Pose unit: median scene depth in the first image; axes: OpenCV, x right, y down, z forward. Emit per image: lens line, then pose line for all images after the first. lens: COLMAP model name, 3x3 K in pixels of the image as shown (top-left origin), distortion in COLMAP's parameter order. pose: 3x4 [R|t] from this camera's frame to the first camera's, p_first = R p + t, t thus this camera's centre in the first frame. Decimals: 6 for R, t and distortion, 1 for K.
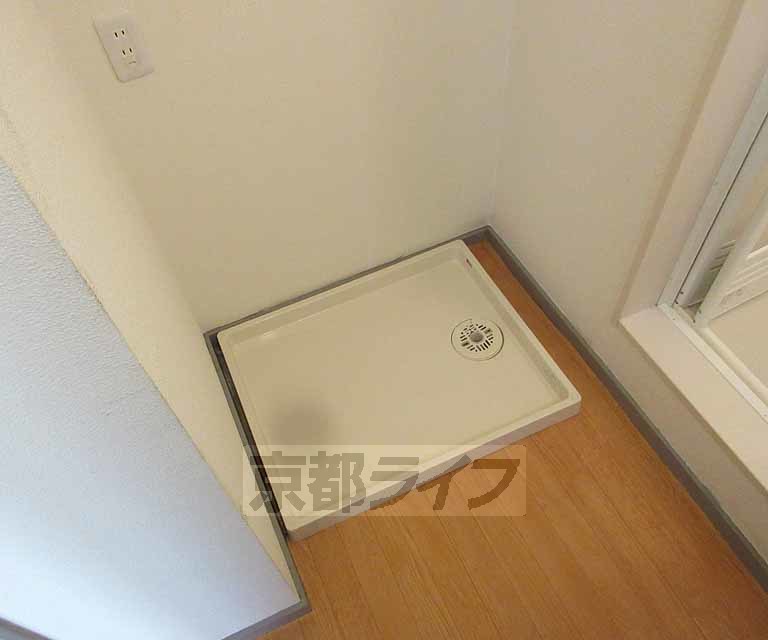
lens RADIAL K [[644.2, 0, 384.0], [0, 644.2, 320.0], [0, 0, 1]] dist [-0.008562, 0.005670]
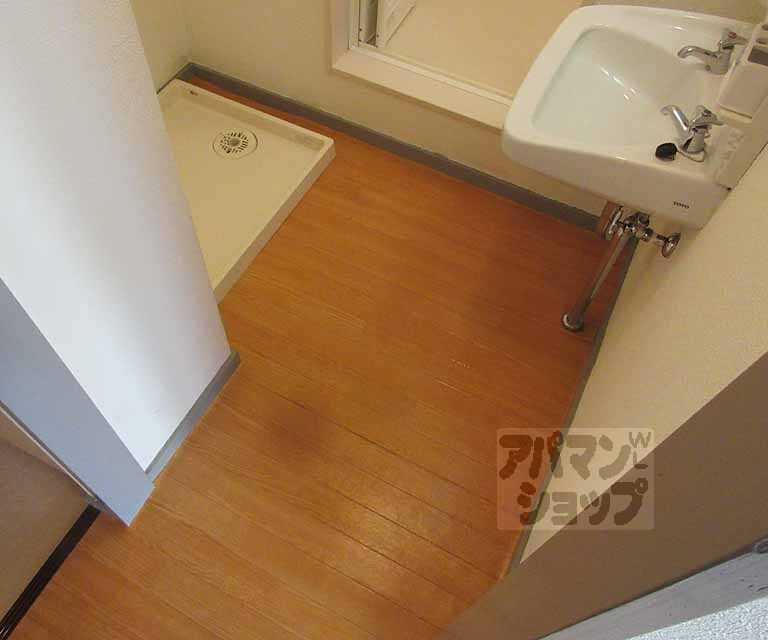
lens RADIAL K [[644.2, 0, 384.0], [0, 644.2, 320.0], [0, 0, 1]] dist [-0.008562, 0.005670]
pose [[0.771622, -0.474767, 0.423315, -0.337409], [0.443728, 0.878598, 0.176556, 0.255566], [-0.455746, 0.051602, 0.888613, -0.185079]]
